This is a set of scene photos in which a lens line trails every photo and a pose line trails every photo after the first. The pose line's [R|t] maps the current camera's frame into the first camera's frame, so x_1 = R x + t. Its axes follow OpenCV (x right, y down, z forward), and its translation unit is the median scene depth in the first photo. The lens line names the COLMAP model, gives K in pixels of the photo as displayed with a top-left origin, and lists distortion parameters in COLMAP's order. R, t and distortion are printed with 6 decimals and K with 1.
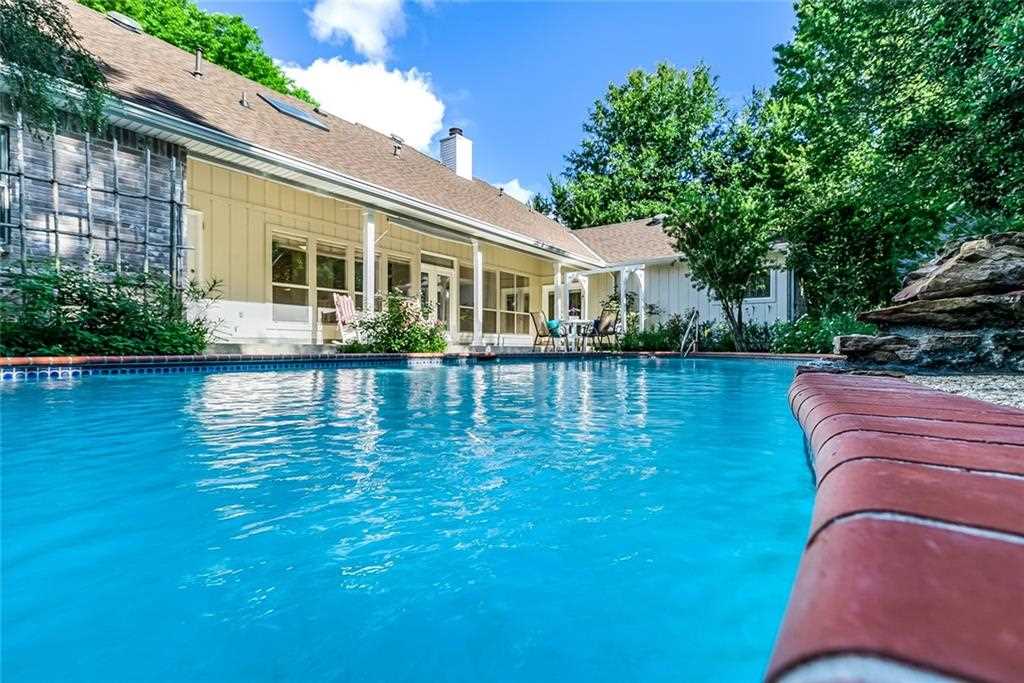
lens RADIAL K [[486.5, 0, 512.5], [0, 486.5, 347.8], [0, 0, 1]] dist [0.001232, 0.000200]
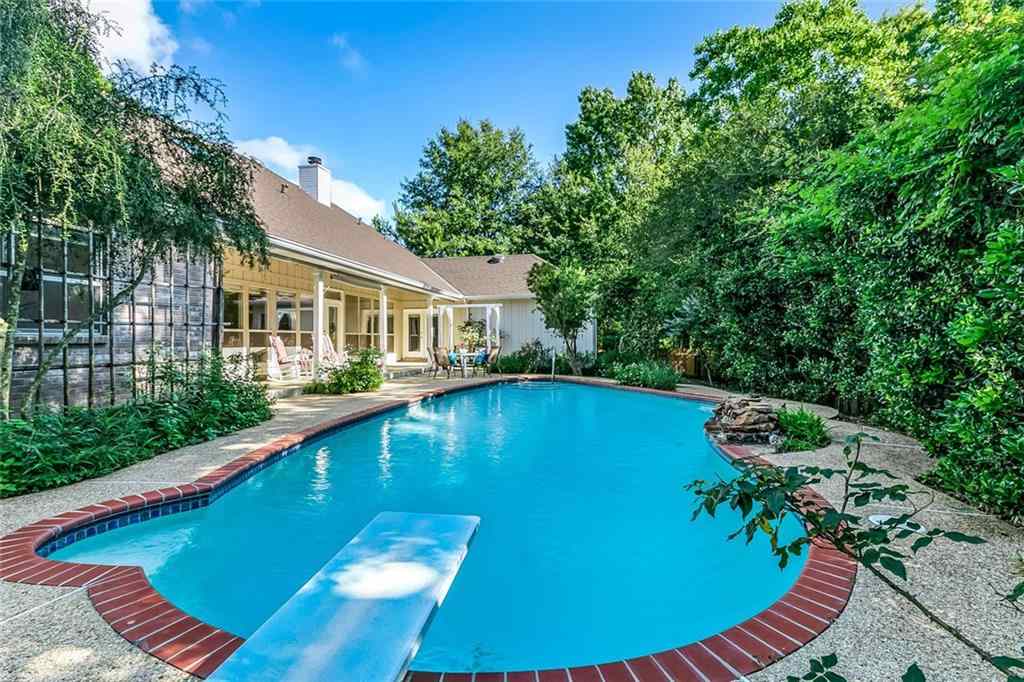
lens RADIAL K [[471.9, 0, 508.7], [0, 471.9, 331.4], [0, 0, 1]] dist [-0.000808, -0.000390]
pose [[0.912943, 0.001086, 0.408086, -0.152298], [0.007092, 0.999803, -0.018526, -0.048385], [-0.408026, 0.019807, 0.912756, -0.109752]]
